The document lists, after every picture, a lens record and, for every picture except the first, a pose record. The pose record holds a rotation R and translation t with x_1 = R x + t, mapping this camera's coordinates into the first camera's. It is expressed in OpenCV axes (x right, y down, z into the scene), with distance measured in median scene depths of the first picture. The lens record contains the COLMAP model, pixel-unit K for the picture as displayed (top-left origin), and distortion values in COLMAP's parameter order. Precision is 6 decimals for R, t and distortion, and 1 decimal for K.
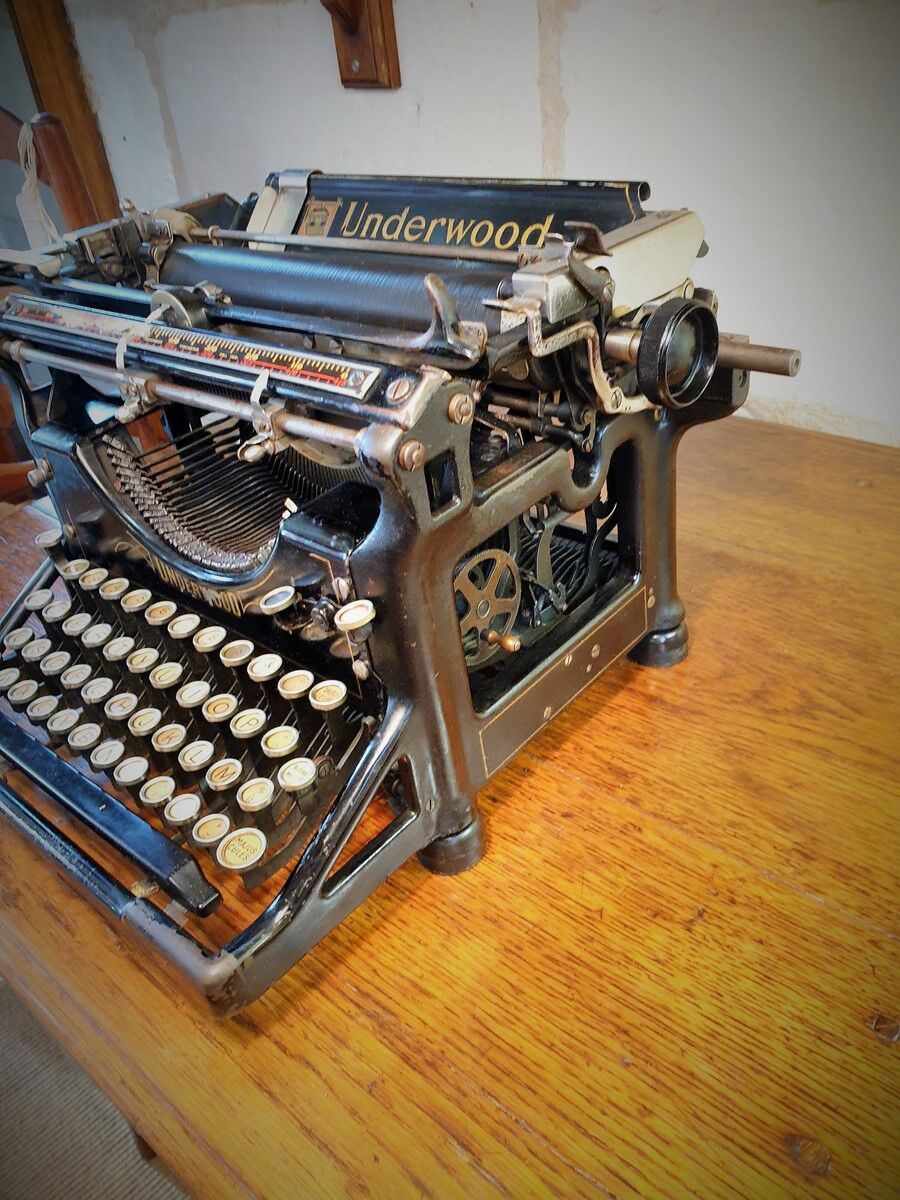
lens RADIAL K [[935.8, 0, 459.3], [0, 935.8, 605.6], [0, 0, 1]] dist [0.016458, -0.014320]
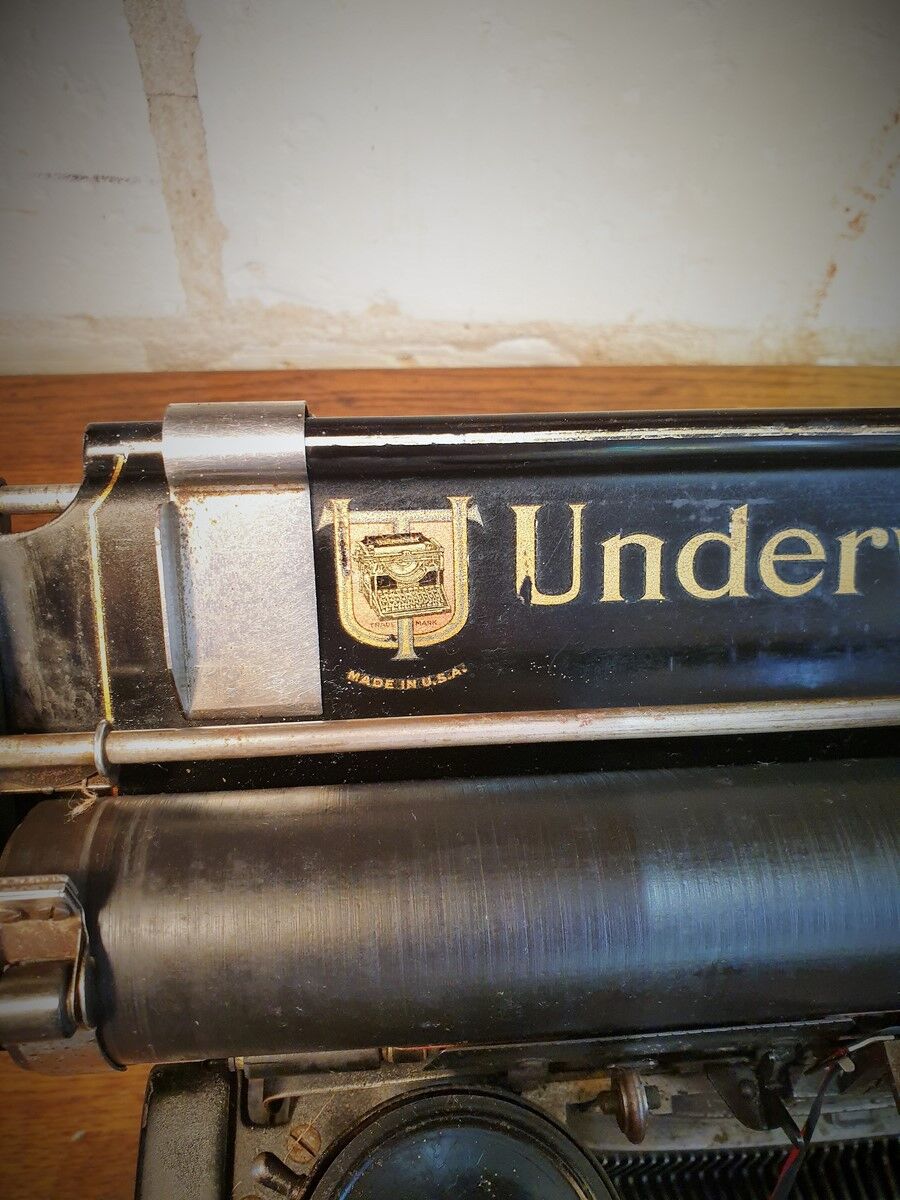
lens RADIAL K [[935.8, 0, 453.6], [0, 935.8, 609.2], [0, 0, 1]] dist [0.016458, -0.014320]
pose [[0.691386, -0.499679, 0.521829, -0.375220], [0.292591, 0.854039, 0.430126, -0.628189], [-0.660588, -0.144700, 0.736672, 0.856227]]
